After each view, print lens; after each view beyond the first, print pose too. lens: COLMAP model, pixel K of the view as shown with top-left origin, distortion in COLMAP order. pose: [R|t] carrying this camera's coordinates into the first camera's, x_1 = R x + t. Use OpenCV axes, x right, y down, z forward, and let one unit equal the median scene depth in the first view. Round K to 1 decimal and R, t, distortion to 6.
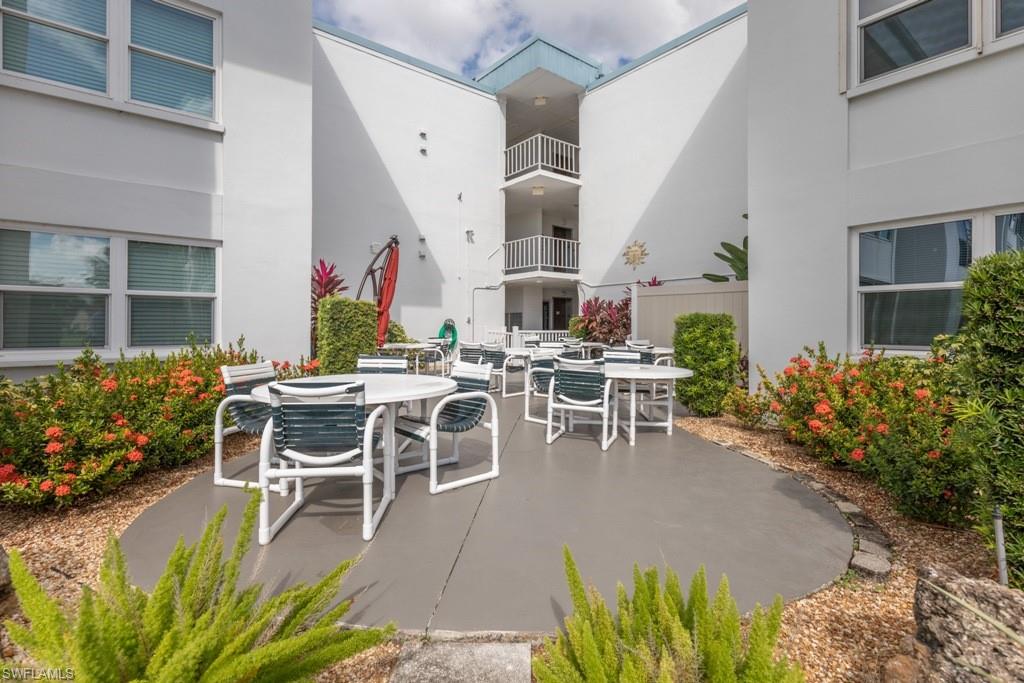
lens RADIAL K [[476.8, 0, 512.0], [0, 476.8, 341.5], [0, 0, 1]] dist [0.000771, -0.000200]
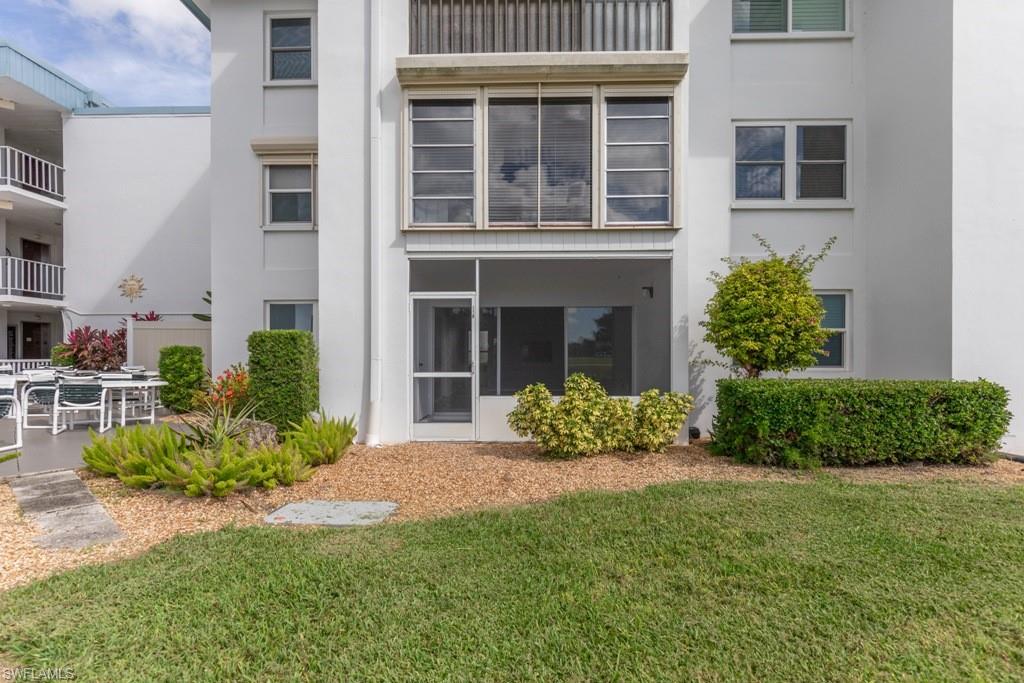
lens RADIAL K [[539.4, 0, 510.9], [0, 539.4, 348.4], [0, 0, 1]] dist [0.001796, 0.000928]
pose [[0.658727, 0.006144, 0.752357, -0.159768], [0.026138, 0.999176, -0.031044, 0.023833], [-0.751928, 0.040115, 0.658024, -0.740231]]
